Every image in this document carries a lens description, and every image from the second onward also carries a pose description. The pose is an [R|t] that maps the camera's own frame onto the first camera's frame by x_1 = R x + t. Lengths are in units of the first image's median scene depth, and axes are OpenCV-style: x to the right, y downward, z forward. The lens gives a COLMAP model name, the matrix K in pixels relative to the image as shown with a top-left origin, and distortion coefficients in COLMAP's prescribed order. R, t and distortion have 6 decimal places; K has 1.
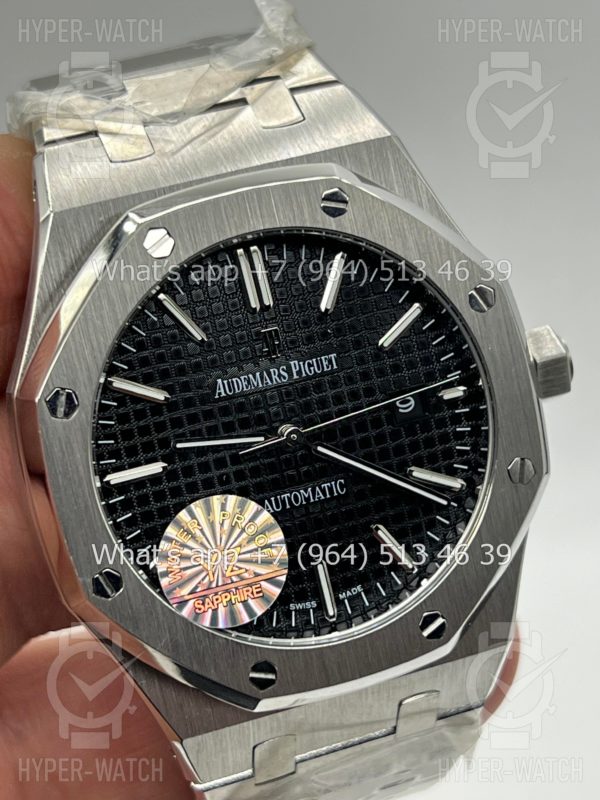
lens RADIAL K [[1855.0, 0, 295.5], [0, 1855.0, 396.5], [0, 0, 1]] dist [0.143334, 0.000000]
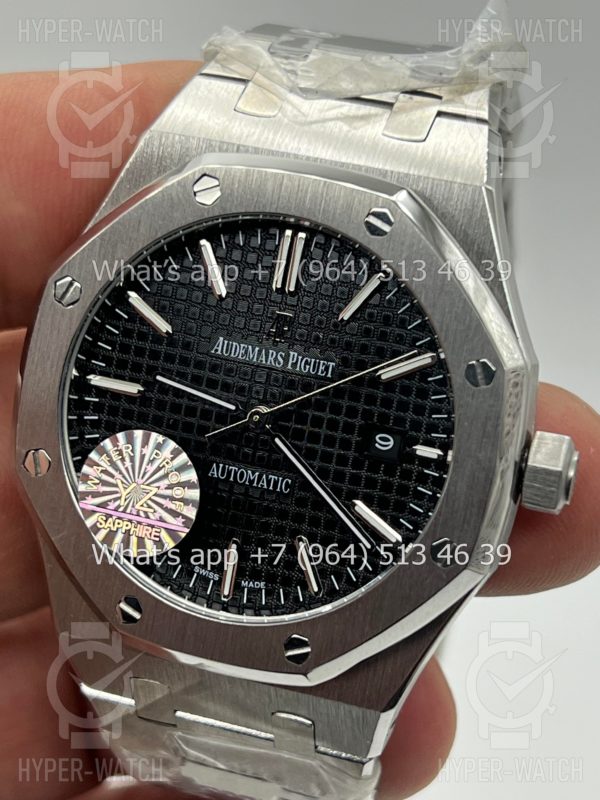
lens RADIAL K [[1855.0, 0, 306.0], [0, 1855.0, 396.5], [0, 0, 1]] dist [0.143334, 0.000000]
pose [[0.799251, 0.413945, -0.435715, 0.455474], [-0.414883, 0.904547, 0.098317, -0.099475], [0.434823, 0.102191, 0.894699, 0.097343]]
